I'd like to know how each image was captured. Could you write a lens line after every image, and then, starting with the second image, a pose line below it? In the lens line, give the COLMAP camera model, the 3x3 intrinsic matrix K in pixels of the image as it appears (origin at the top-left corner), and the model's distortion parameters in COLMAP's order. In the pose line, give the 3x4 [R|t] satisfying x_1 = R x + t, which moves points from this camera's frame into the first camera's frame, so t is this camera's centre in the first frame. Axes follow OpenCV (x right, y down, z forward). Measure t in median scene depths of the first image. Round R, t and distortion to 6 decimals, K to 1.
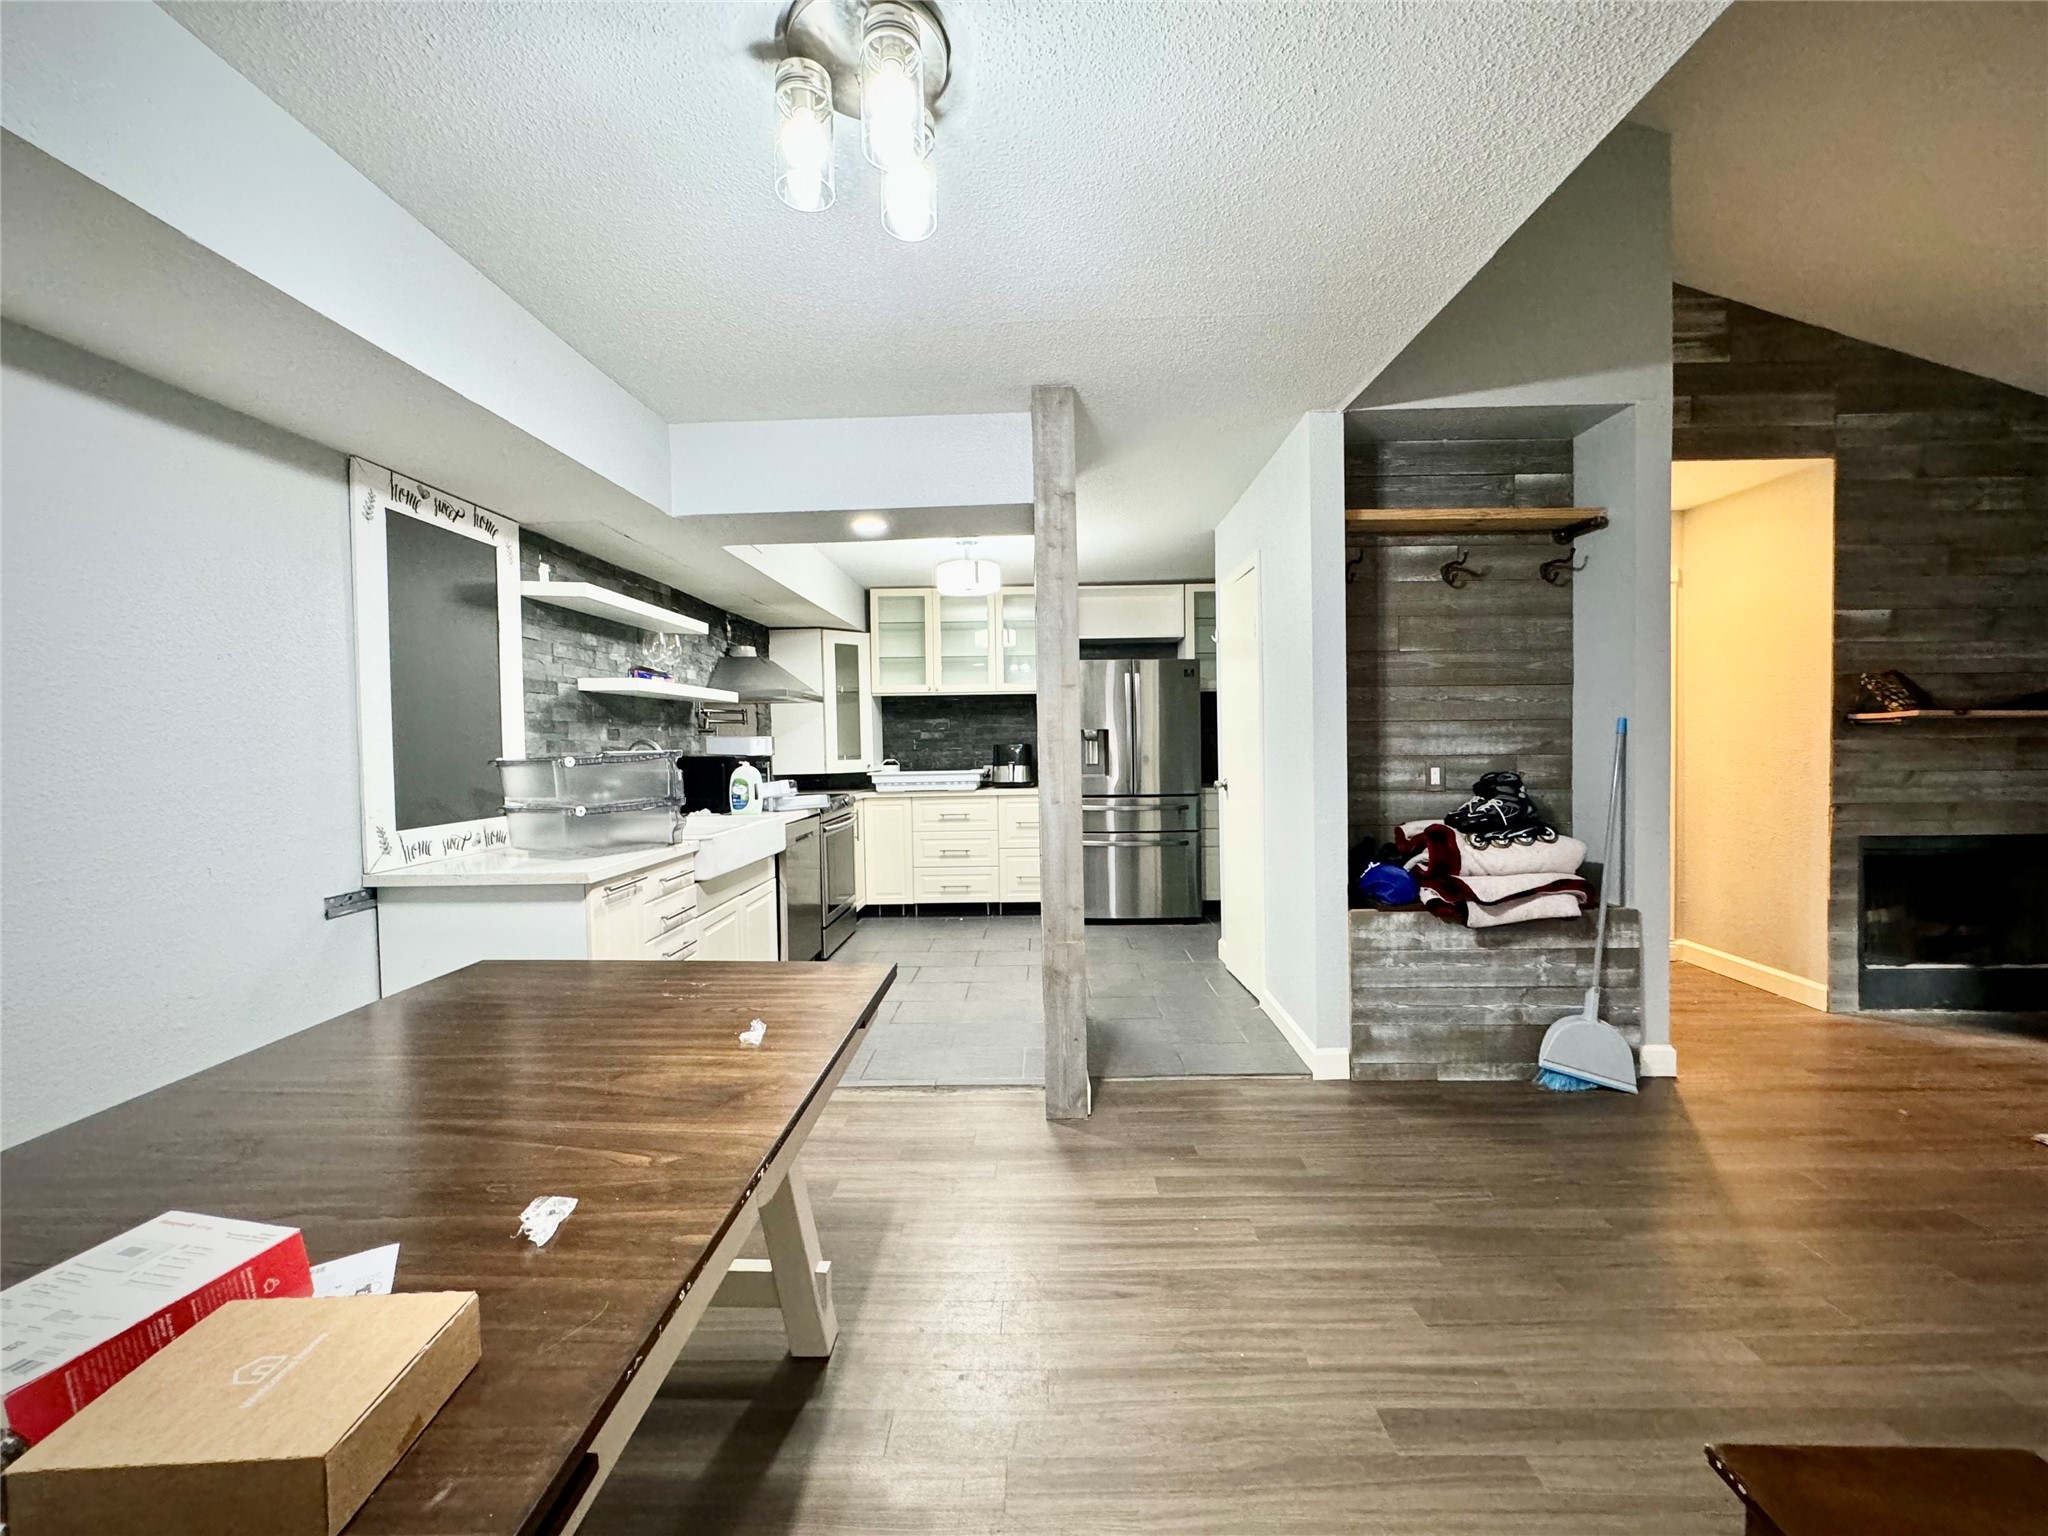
lens RADIAL K [[817.7, 0, 1025.3], [0, 817.7, 766.1], [0, 0, 1]] dist [-0.003031, 0.000150]
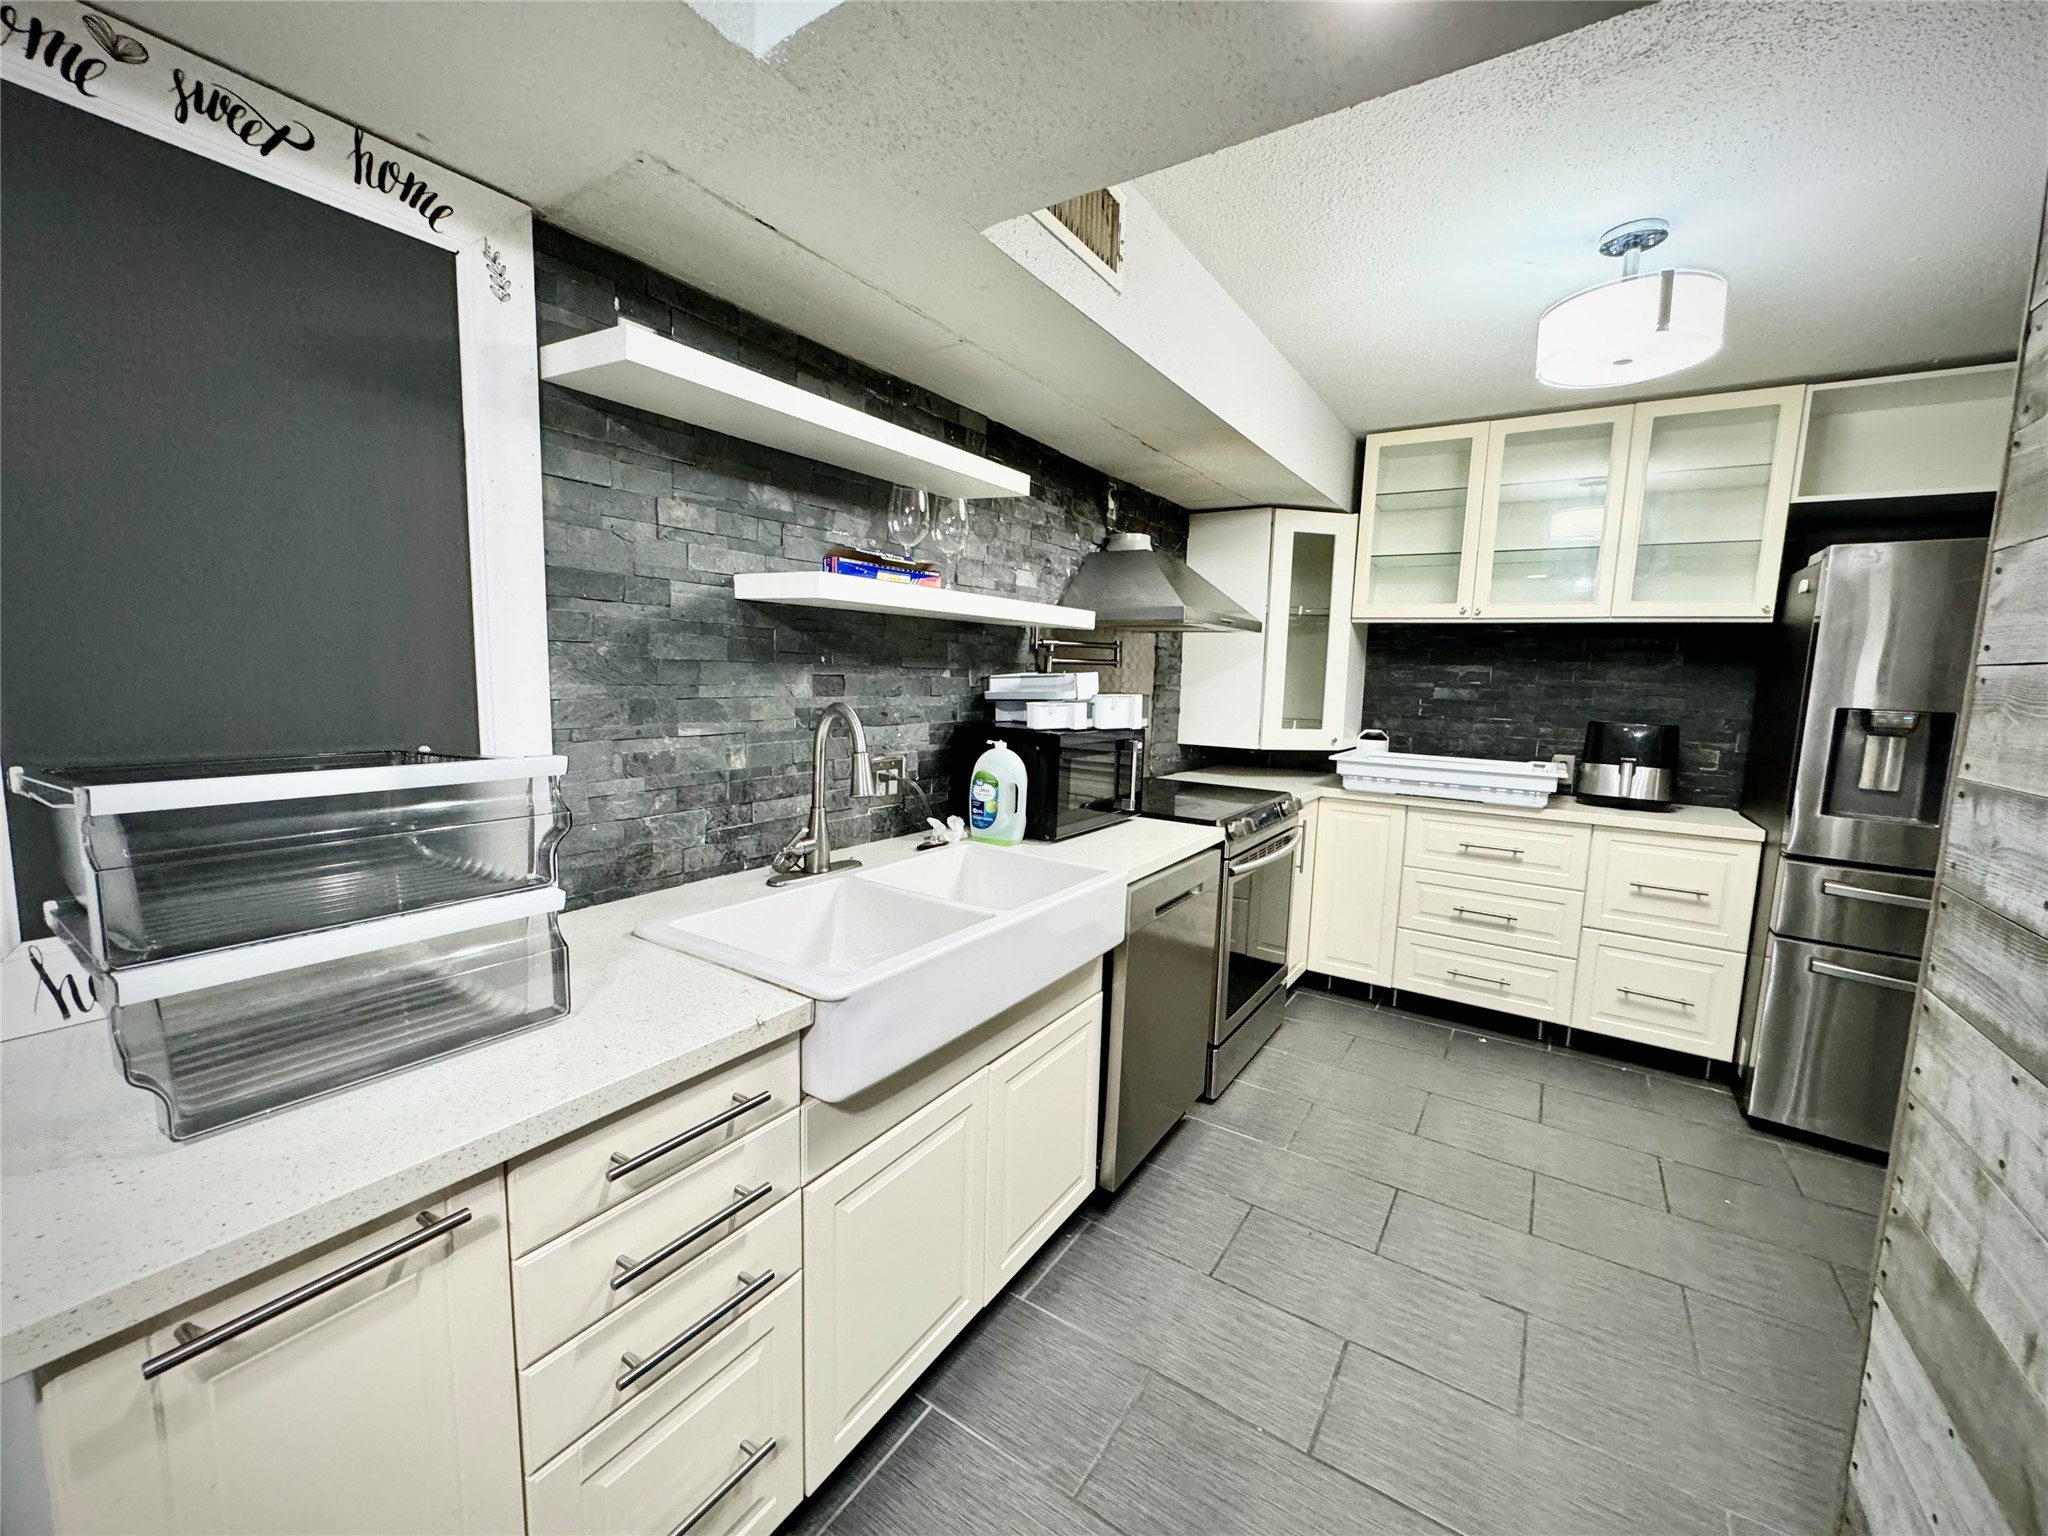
lens RADIAL K [[817.7, 0, 1022.8], [0, 817.7, 766.3], [0, 0, 1]] dist [-0.003031, 0.000150]
pose [[0.843483, 0.106130, -0.526568, -0.113856], [-0.060366, 0.992806, 0.103405, -0.050642], [0.533754, -0.055433, 0.843821, 0.636390]]
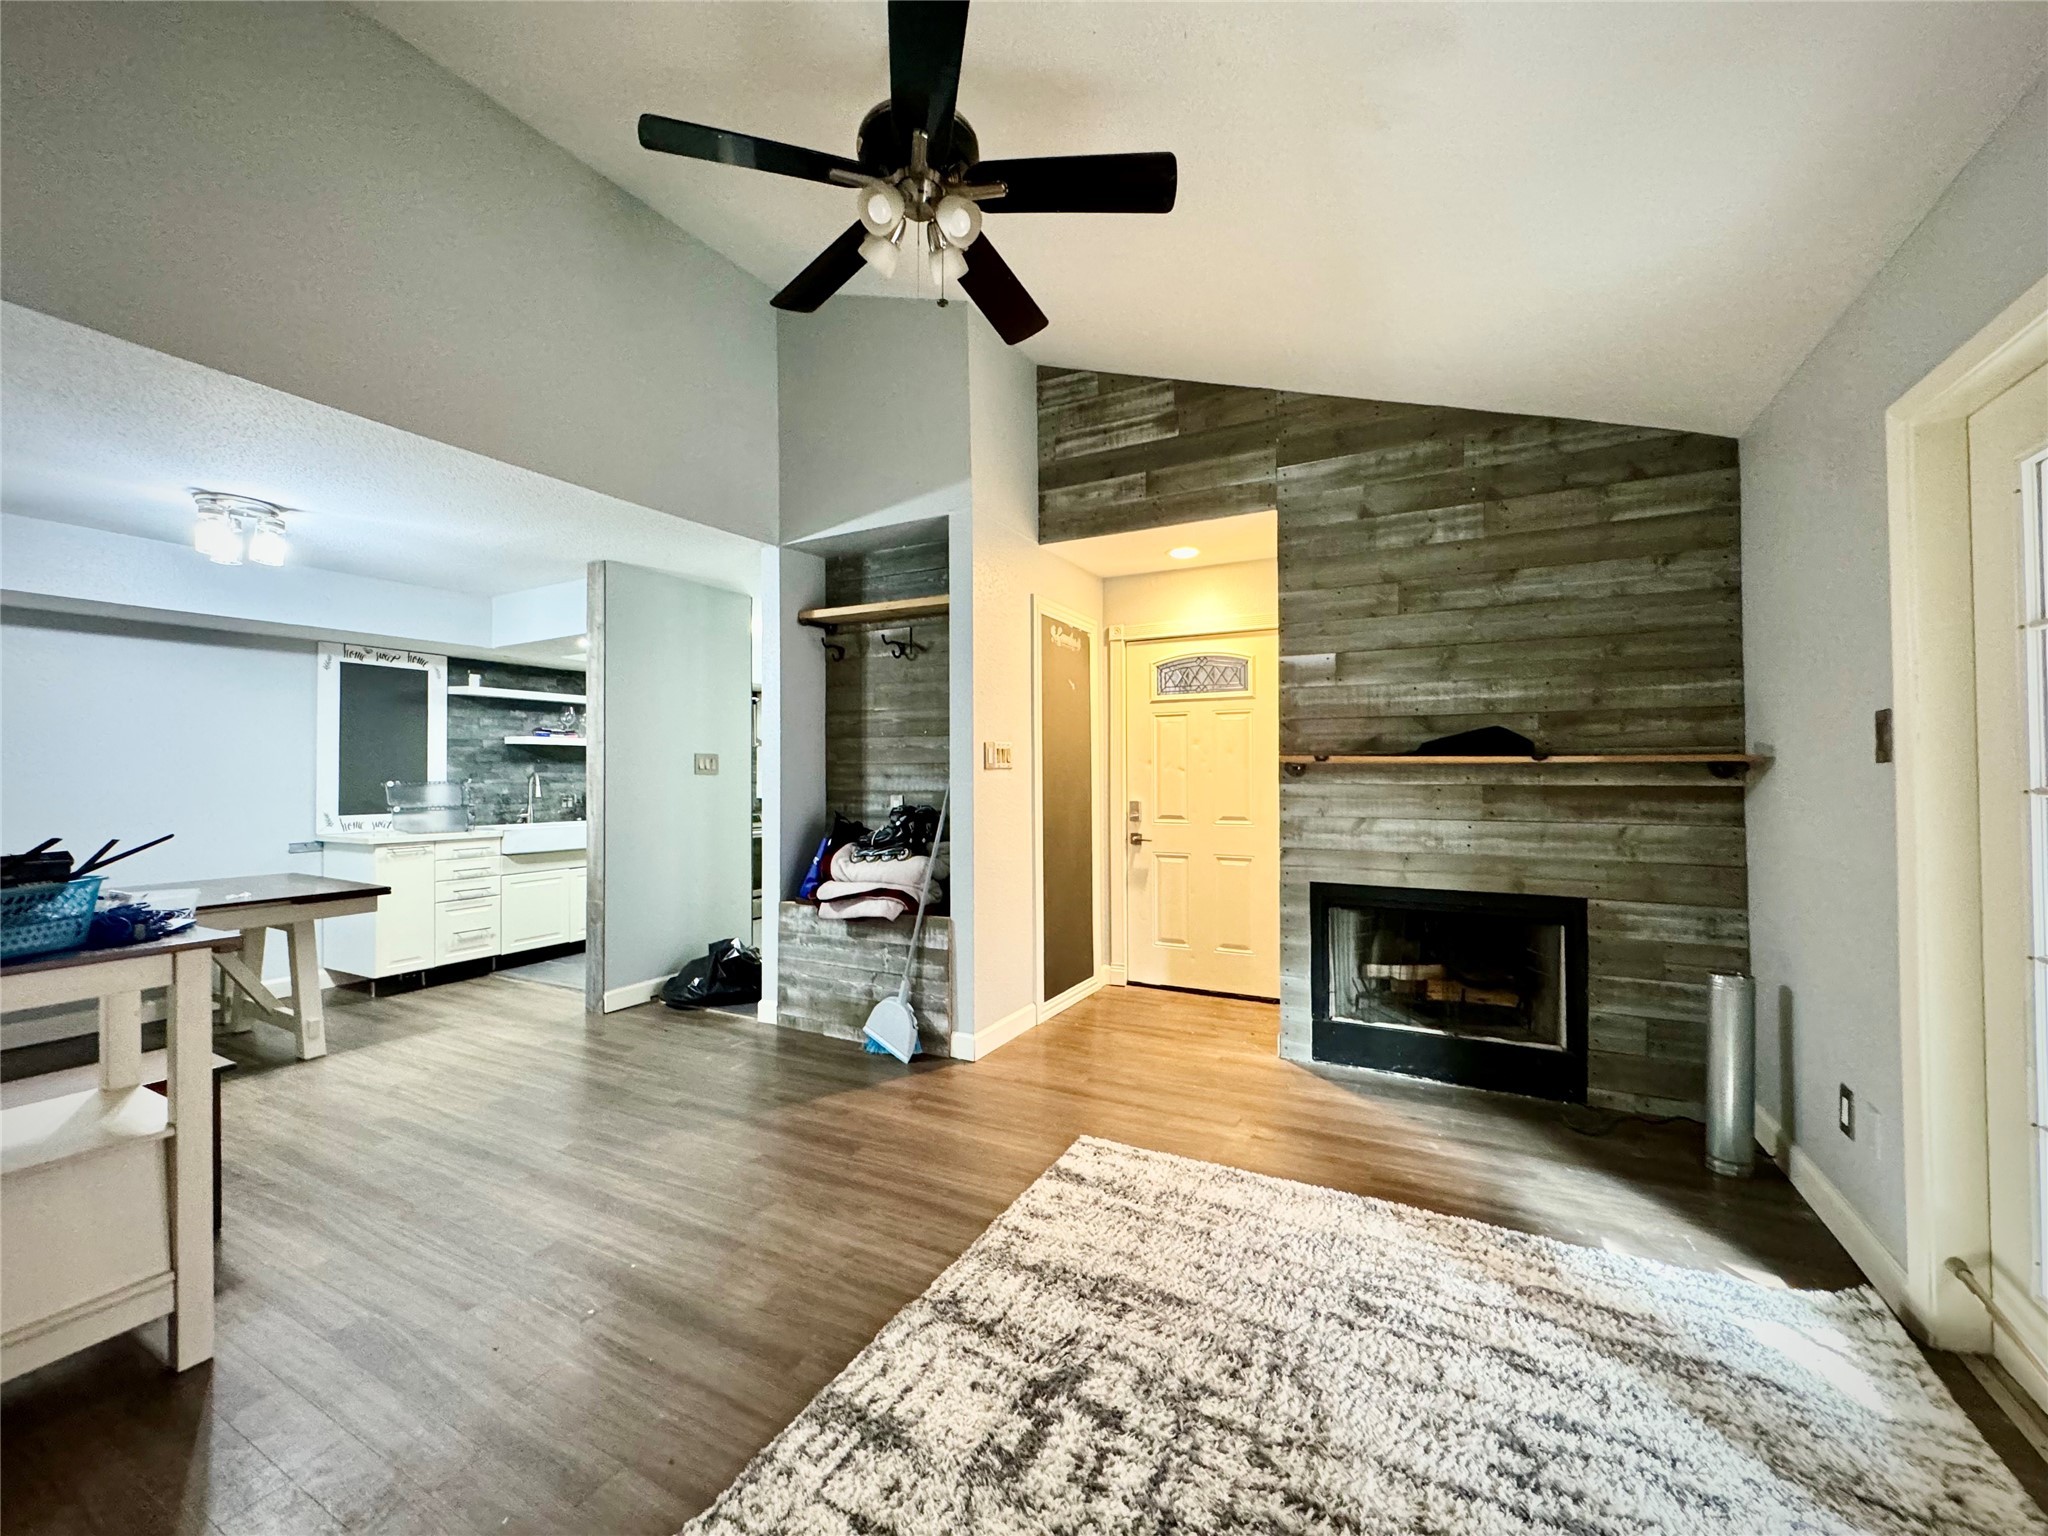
lens RADIAL K [[817.7, 0, 1025.6], [0, 817.7, 766.0], [0, 0, 1]] dist [-0.003031, 0.000150]
pose [[0.892364, 0.006481, -0.451269, 1.181464], [-0.023950, 0.999168, -0.033011, -0.013907], [0.450680, 0.040266, 0.891777, -0.047648]]
